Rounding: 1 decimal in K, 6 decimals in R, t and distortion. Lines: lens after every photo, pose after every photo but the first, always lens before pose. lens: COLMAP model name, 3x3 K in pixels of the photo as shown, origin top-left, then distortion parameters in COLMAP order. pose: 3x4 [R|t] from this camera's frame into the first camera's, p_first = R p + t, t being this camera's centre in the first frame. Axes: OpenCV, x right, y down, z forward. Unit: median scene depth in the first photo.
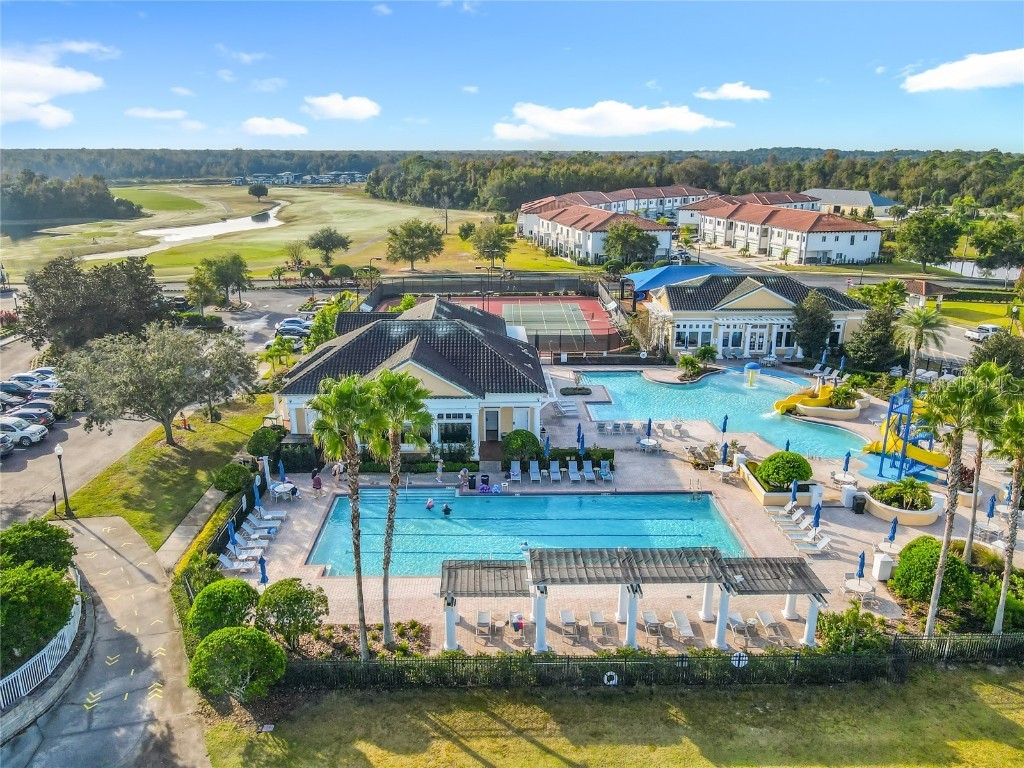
lens RADIAL K [[773.4, 0, 512.0], [0, 773.4, 384.0], [0, 0, 1]] dist [-0.013431, 0.010080]
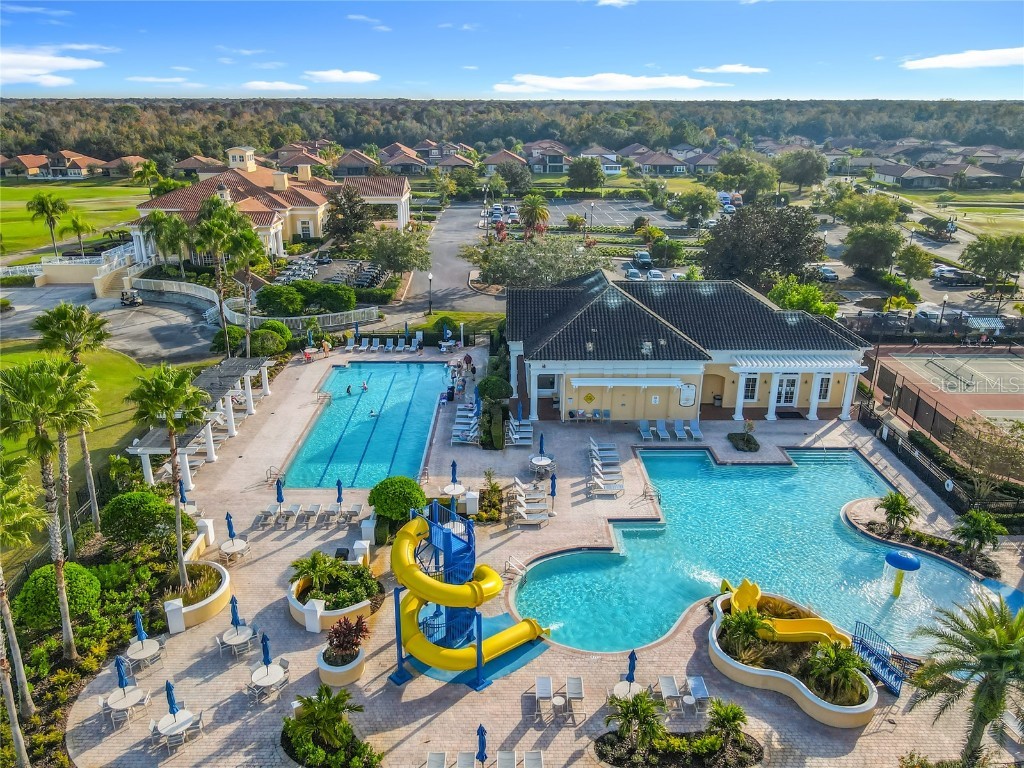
lens RADIAL K [[784.9, 0, 508.6], [0, 784.9, 384.7], [0, 0, 1]] dist [-0.006487, 0.006621]
pose [[-0.020664, 0.341233, -0.939752, 0.660116], [-0.292339, 0.896810, 0.332068, -0.190771], [0.956091, 0.281588, 0.081224, 0.594952]]
